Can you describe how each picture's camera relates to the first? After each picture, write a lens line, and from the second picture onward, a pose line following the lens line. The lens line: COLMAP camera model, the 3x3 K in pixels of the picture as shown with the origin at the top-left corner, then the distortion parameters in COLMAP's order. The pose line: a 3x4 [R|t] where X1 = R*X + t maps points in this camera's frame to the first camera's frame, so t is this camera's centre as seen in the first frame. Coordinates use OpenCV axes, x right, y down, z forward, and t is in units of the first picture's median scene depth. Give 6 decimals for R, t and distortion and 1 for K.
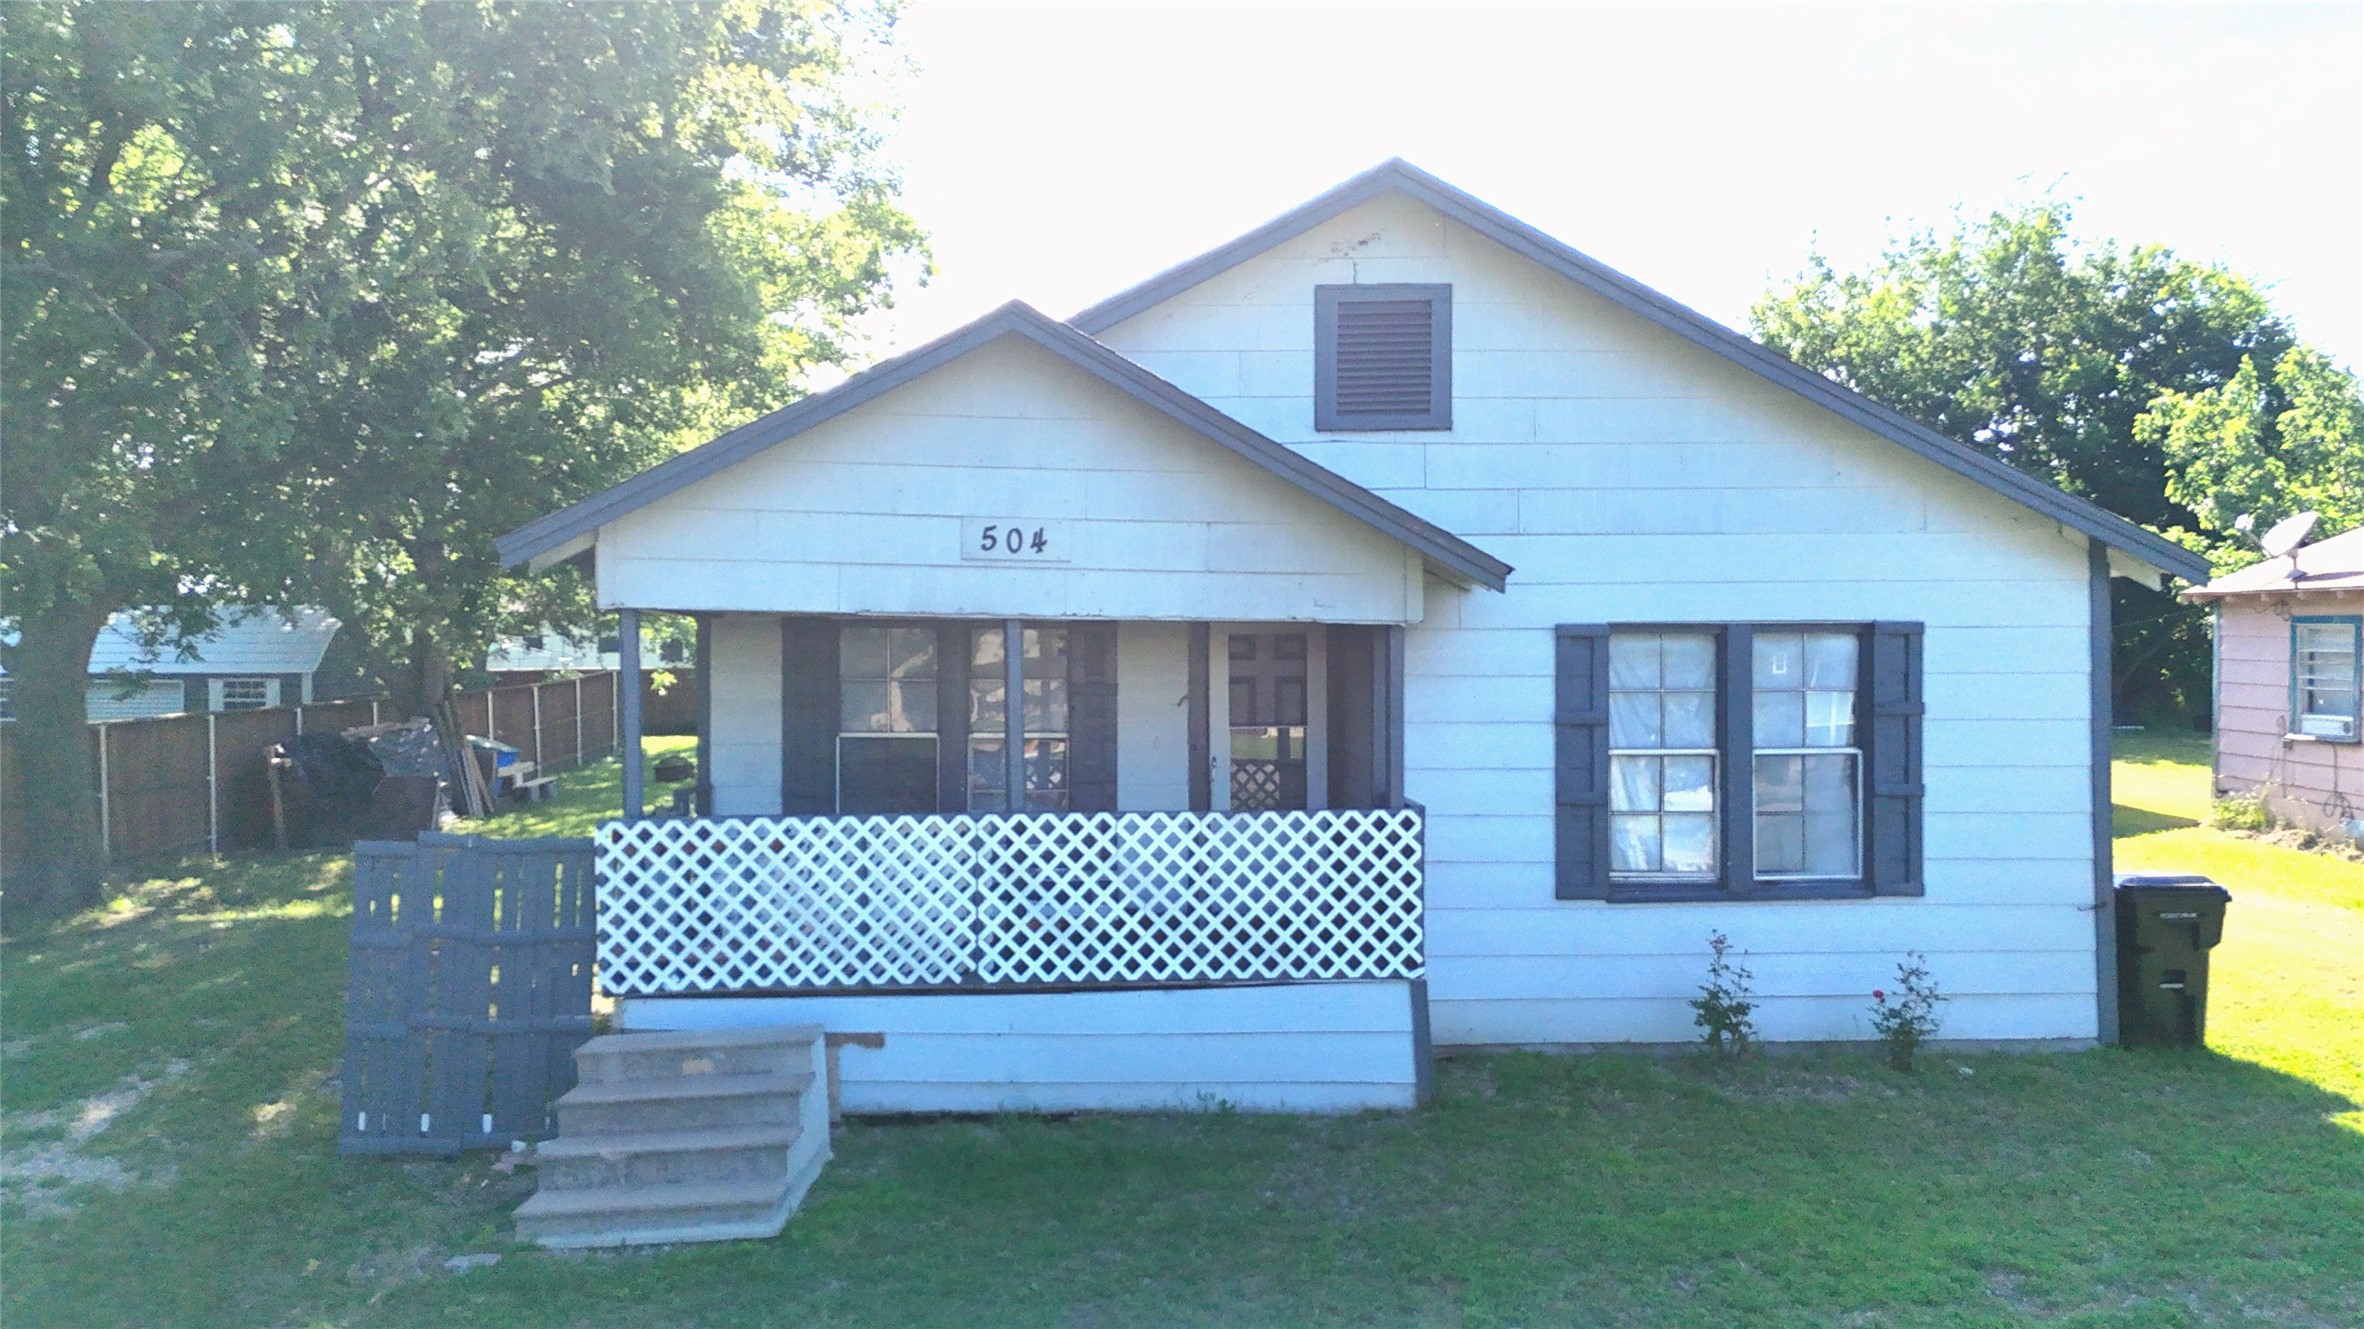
lens RADIAL K [[1750.7, 0, 1182.0], [0, 1750.7, 664.5], [0, 0, 1]] dist [0.057806, -0.007346]
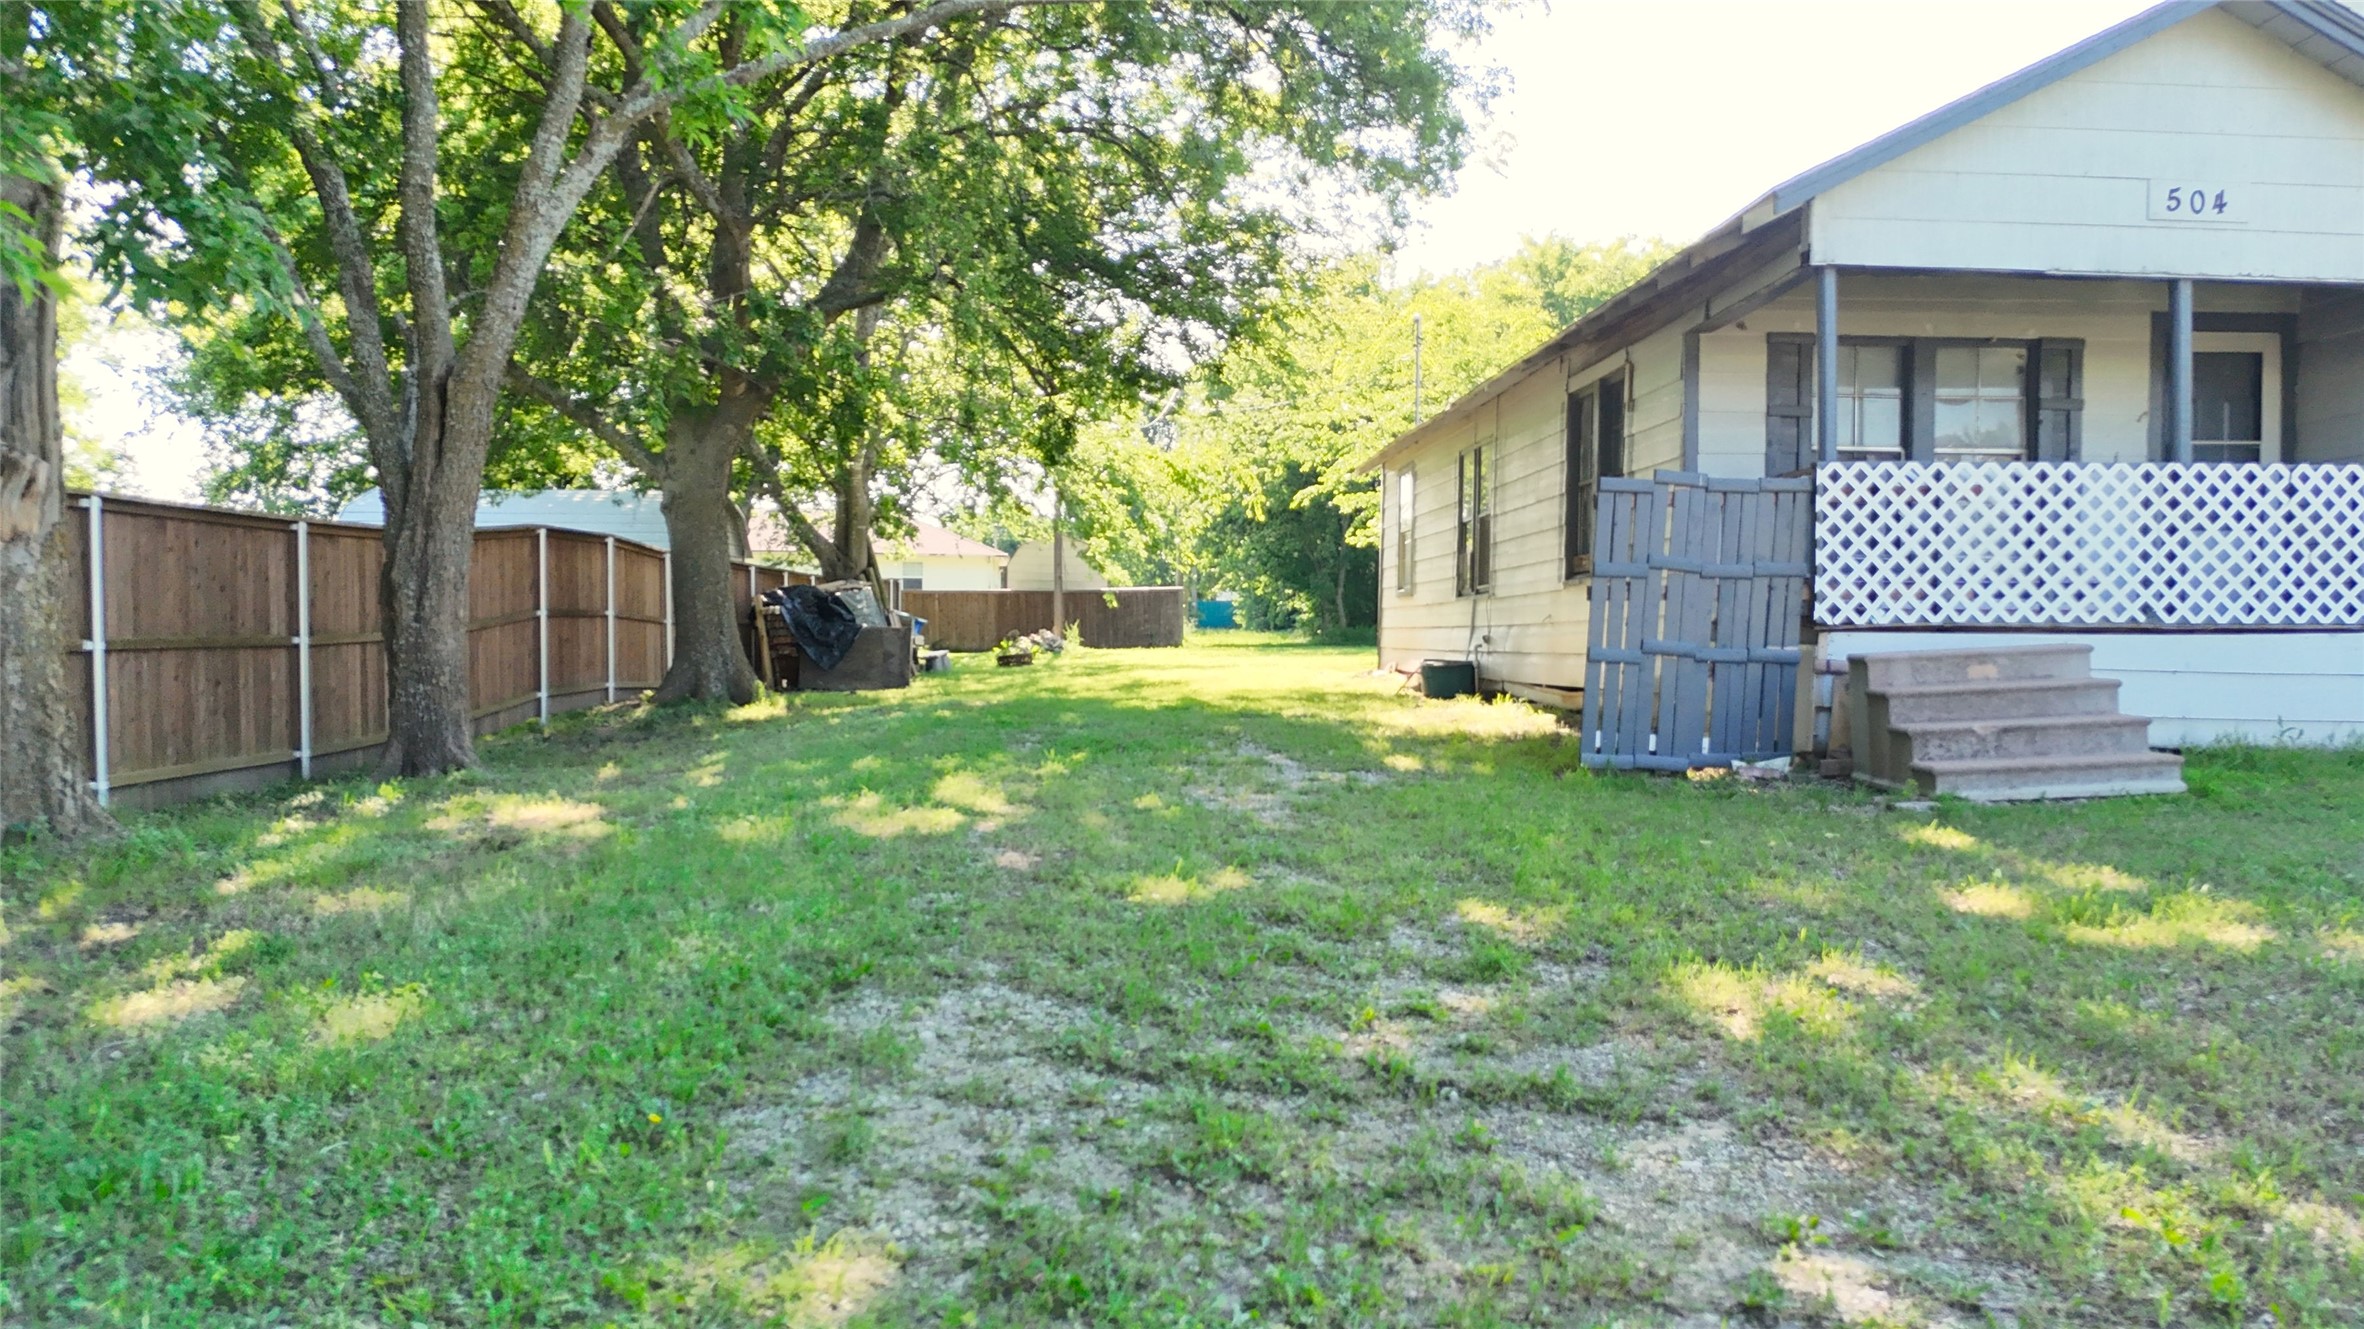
lens RADIAL K [[1750.7, 0, 1182.0], [0, 1750.7, 664.5], [0, 0, 1]] dist [0.057806, -0.007346]
pose [[0.999862, 0.005740, 0.015616, -0.649457], [-0.005772, 0.999981, 0.001951, 0.187616], [-0.015605, -0.002041, 0.999876, -0.054680]]
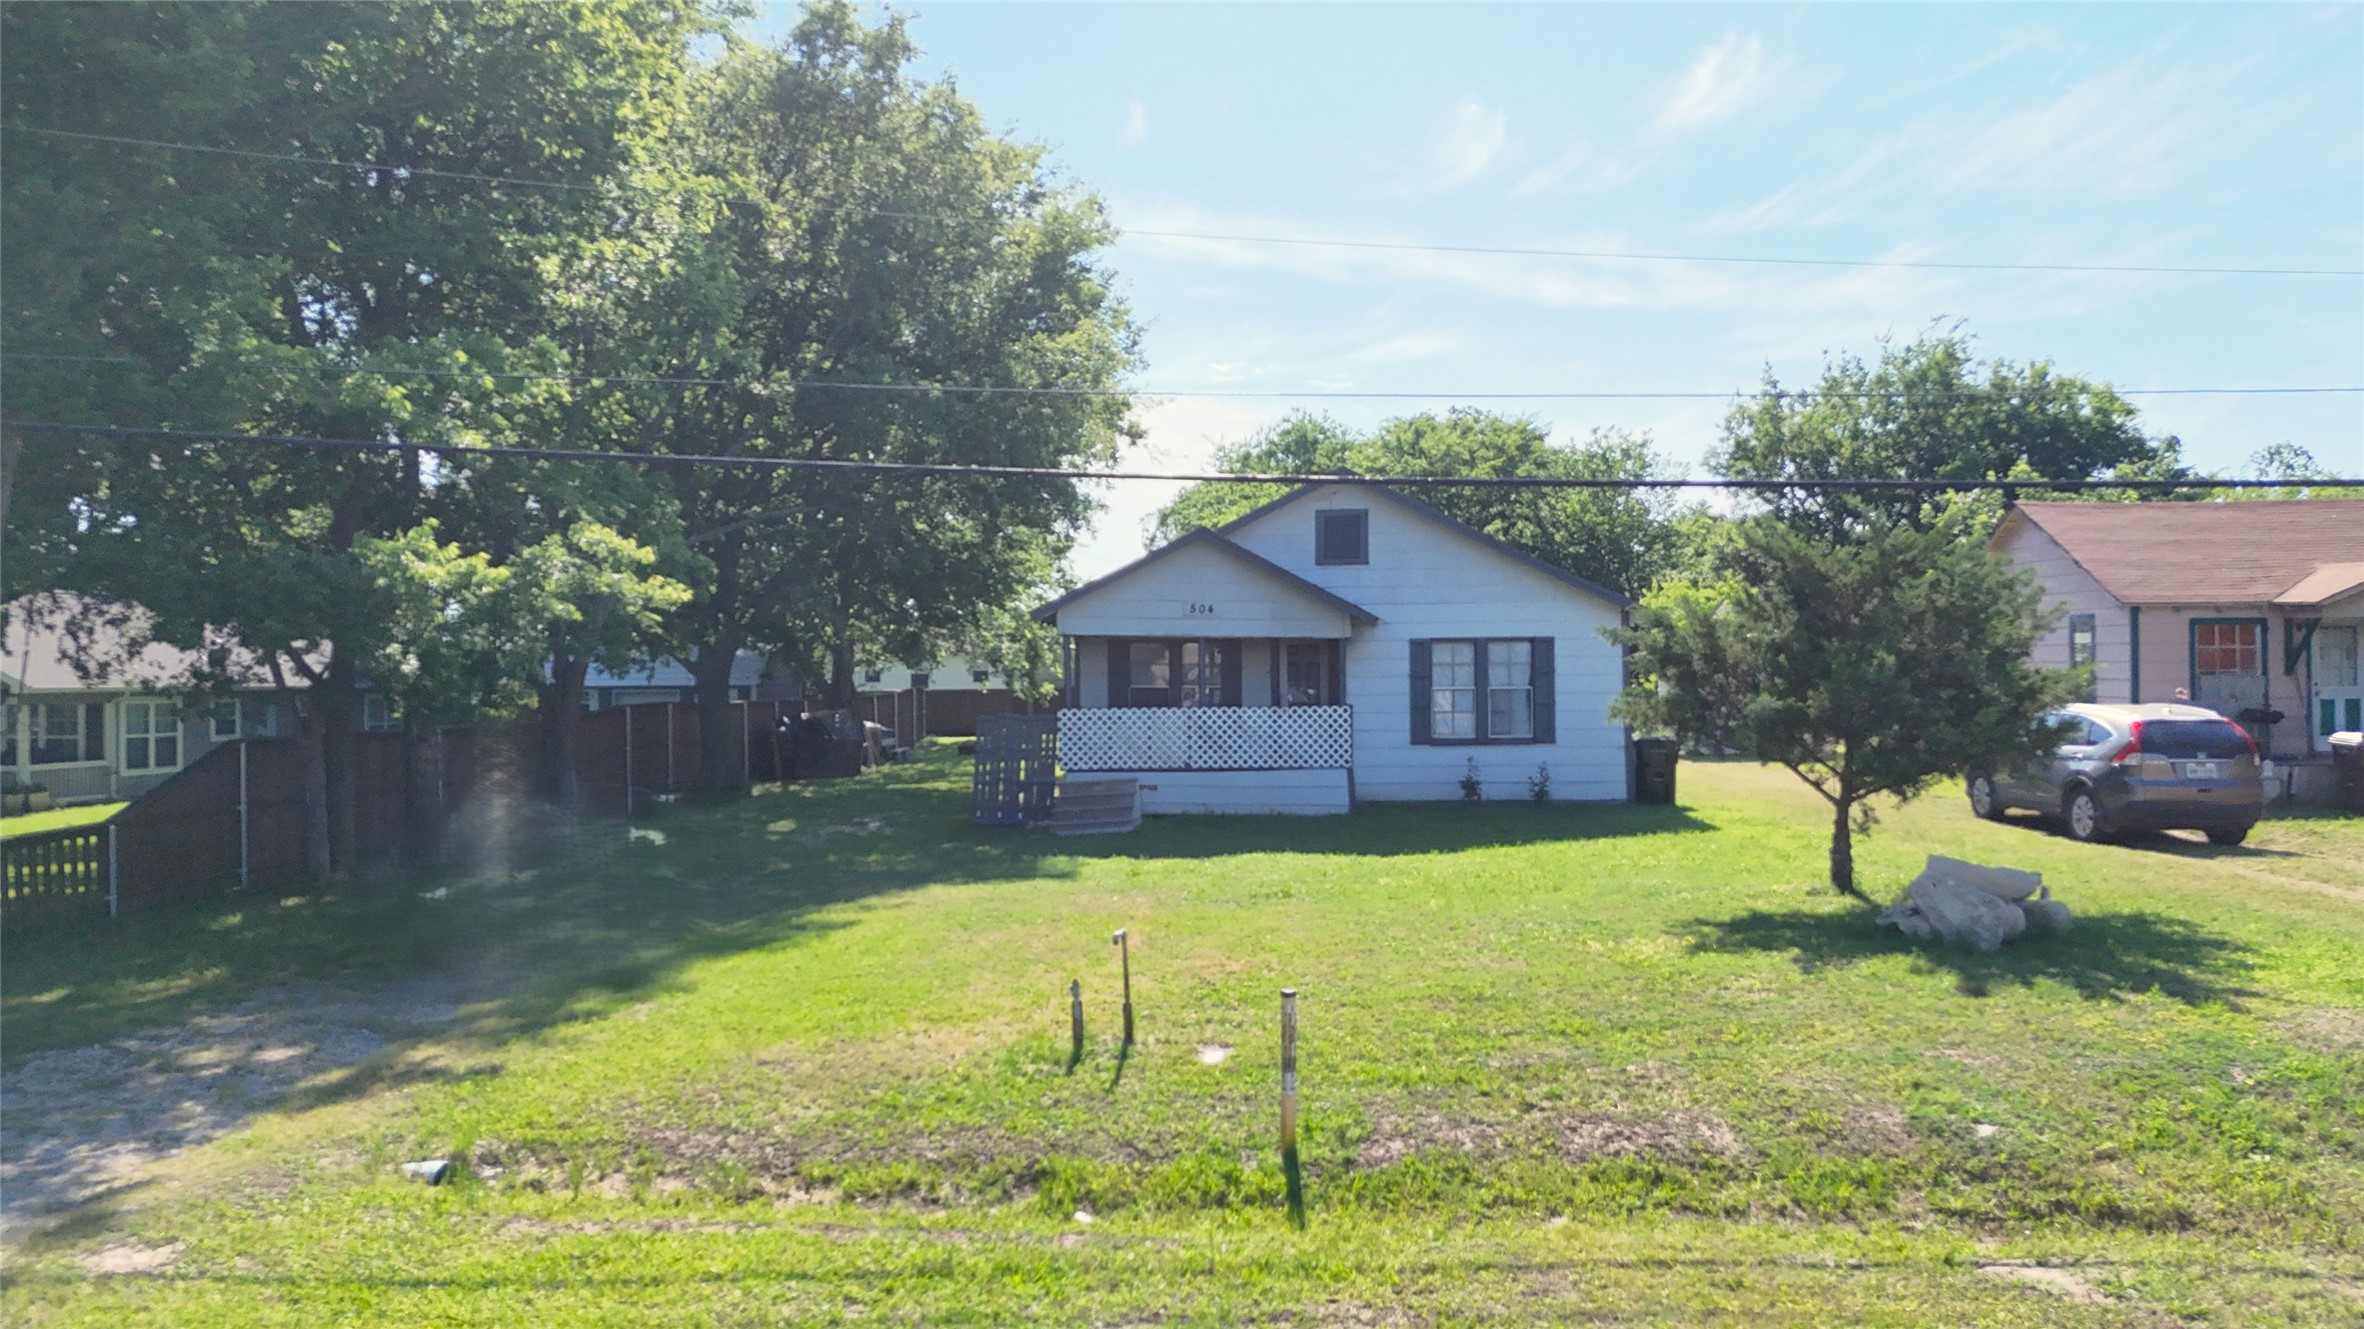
lens RADIAL K [[1750.7, 0, 1182.0], [0, 1750.7, 664.5], [0, 0, 1]] dist [0.057806, -0.007346]
pose [[0.995389, -0.006056, -0.095733, 0.125160], [0.003988, 0.999755, -0.021776, 0.070247], [0.095841, 0.021293, 0.995169, -1.608334]]
